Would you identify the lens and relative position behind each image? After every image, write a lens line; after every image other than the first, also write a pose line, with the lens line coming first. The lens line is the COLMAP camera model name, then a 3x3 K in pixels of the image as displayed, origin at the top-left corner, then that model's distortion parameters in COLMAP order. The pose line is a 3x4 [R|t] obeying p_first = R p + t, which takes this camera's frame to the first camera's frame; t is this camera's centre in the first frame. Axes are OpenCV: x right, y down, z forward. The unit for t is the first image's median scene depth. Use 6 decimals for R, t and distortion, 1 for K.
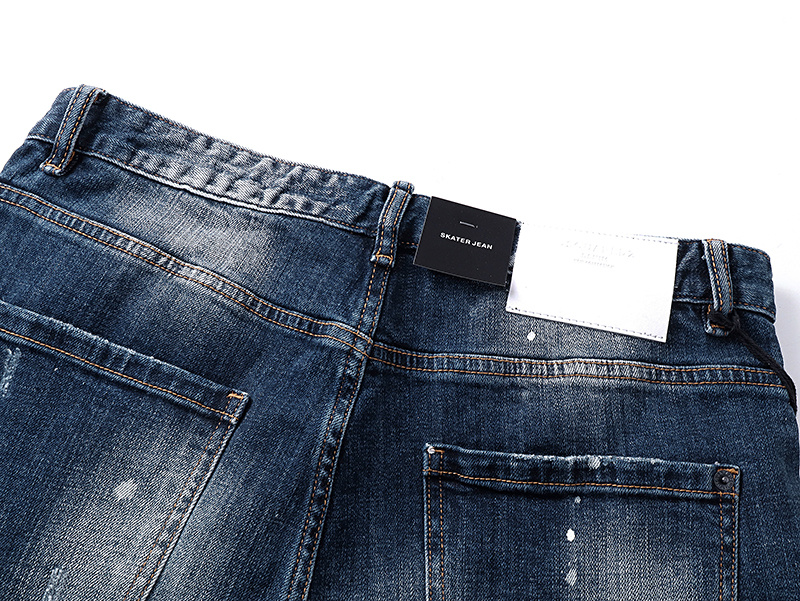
lens RADIAL K [[820.8, 0, 400.0], [0, 820.8, 300.5], [0, 0, 1]] dist [-0.002887, 0.010833]
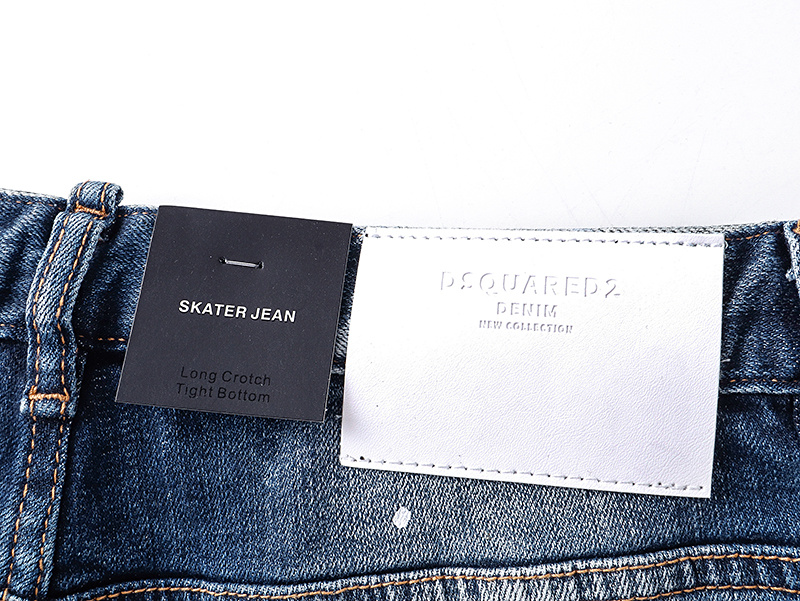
lens RADIAL K [[855.3, 0, 400.0], [0, 855.3, 300.5], [0, 0, 1]] dist [0.006197, 0.032617]
pose [[0.981096, -0.156242, -0.114188, 0.229951], [0.181499, 0.947625, 0.262804, -0.190940], [0.067147, -0.278561, 0.958068, 0.584757]]
